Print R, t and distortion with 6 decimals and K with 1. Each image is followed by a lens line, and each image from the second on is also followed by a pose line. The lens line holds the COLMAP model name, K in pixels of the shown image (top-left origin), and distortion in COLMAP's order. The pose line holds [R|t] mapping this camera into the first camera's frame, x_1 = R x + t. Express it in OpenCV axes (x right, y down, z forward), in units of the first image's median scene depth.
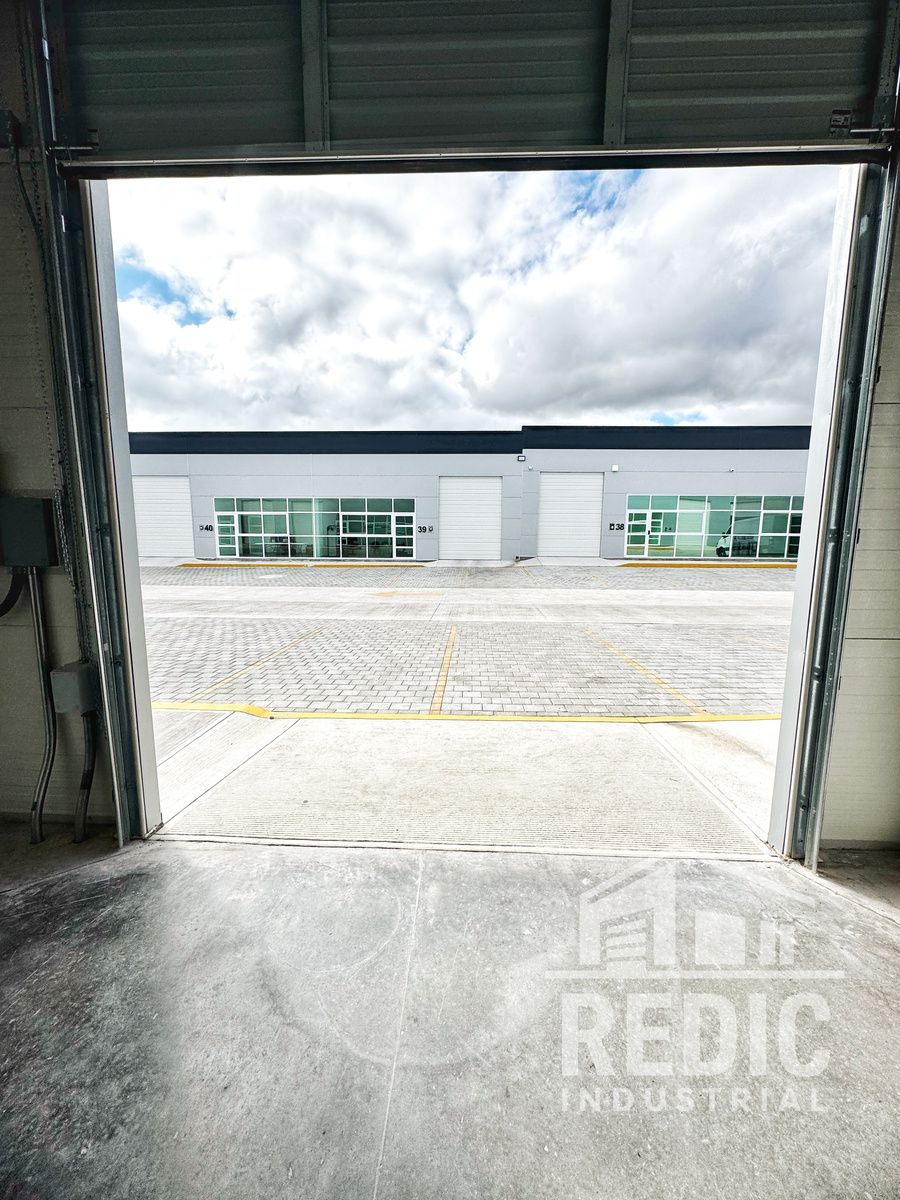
lens RADIAL K [[478.1, 0, 450.0], [0, 478.1, 600.0], [0, 0, 1]] dist [-0.000570, 0.000610]
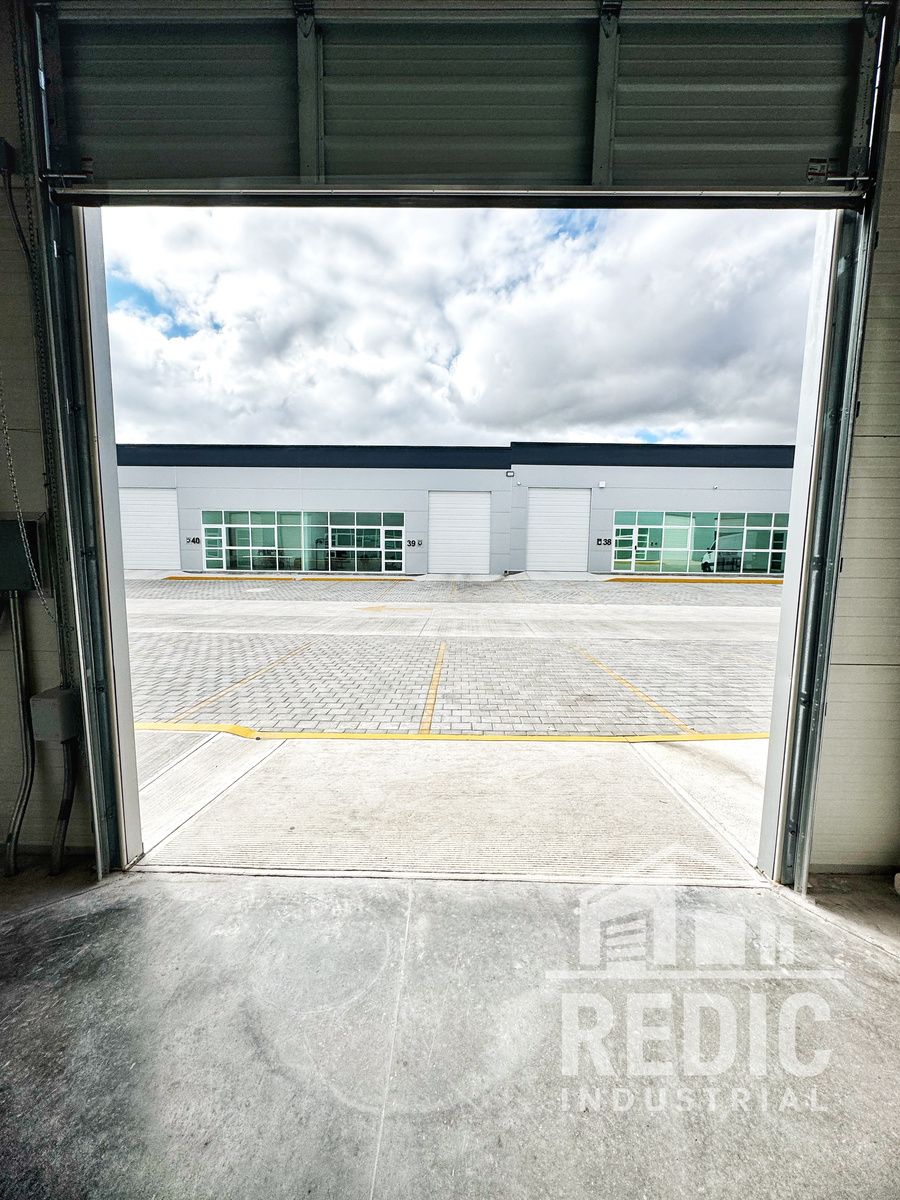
lens RADIAL K [[478.1, 0, 450.0], [0, 478.1, 600.0], [0, 0, 1]] dist [-0.000570, 0.000610]
pose [[0.999709, 0.003727, 0.023817, -0.004563], [-0.003111, 0.999661, -0.025854, -0.025488], [-0.023905, 0.025773, 0.999382, 0.001453]]
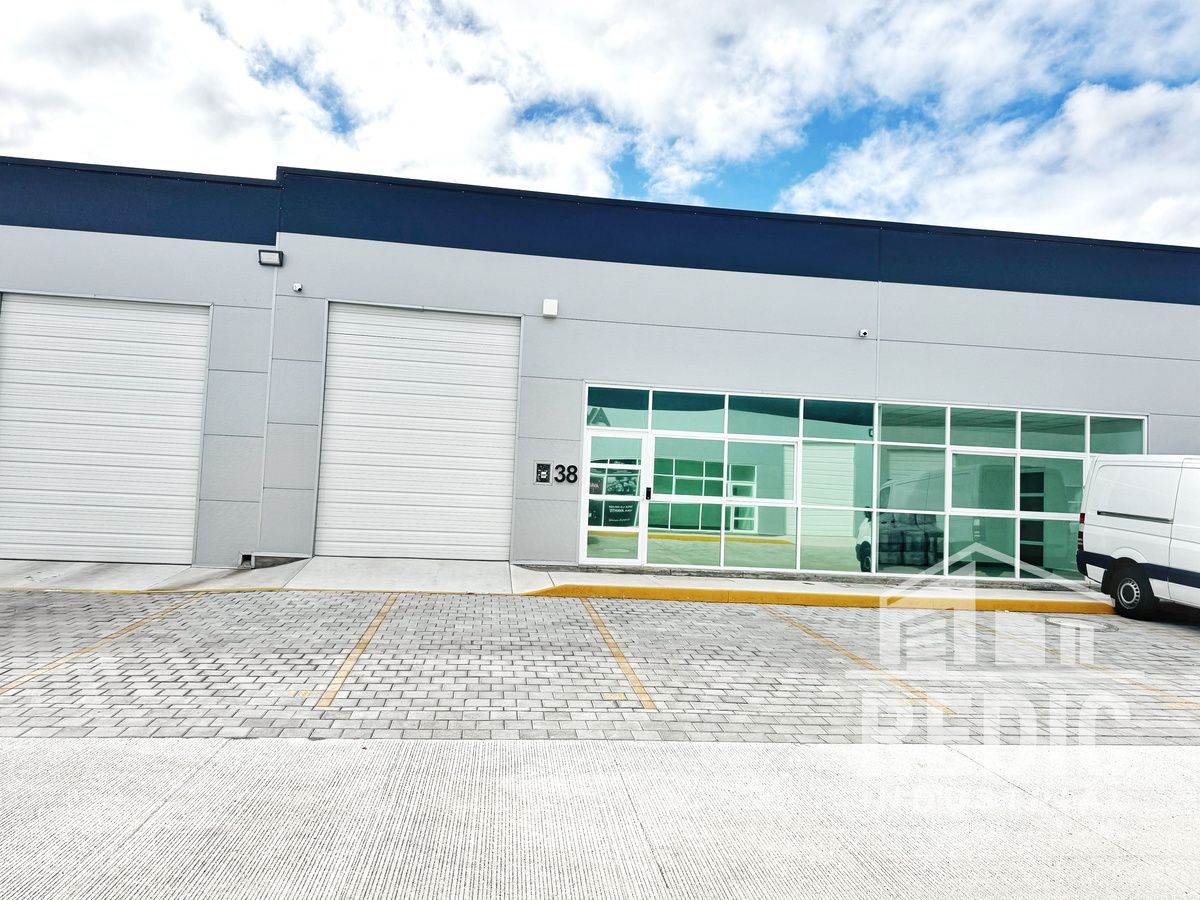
lens RADIAL K [[820.9, 0, 600.0], [0, 820.9, 450.0], [0, 0, 1]] dist [0.056403, -0.001625]
pose [[0.985404, 0.046693, 0.163701, 2.140923], [-0.012059, 0.978377, -0.206475, -0.373735], [-0.169803, 0.201488, 0.964660, 3.238602]]
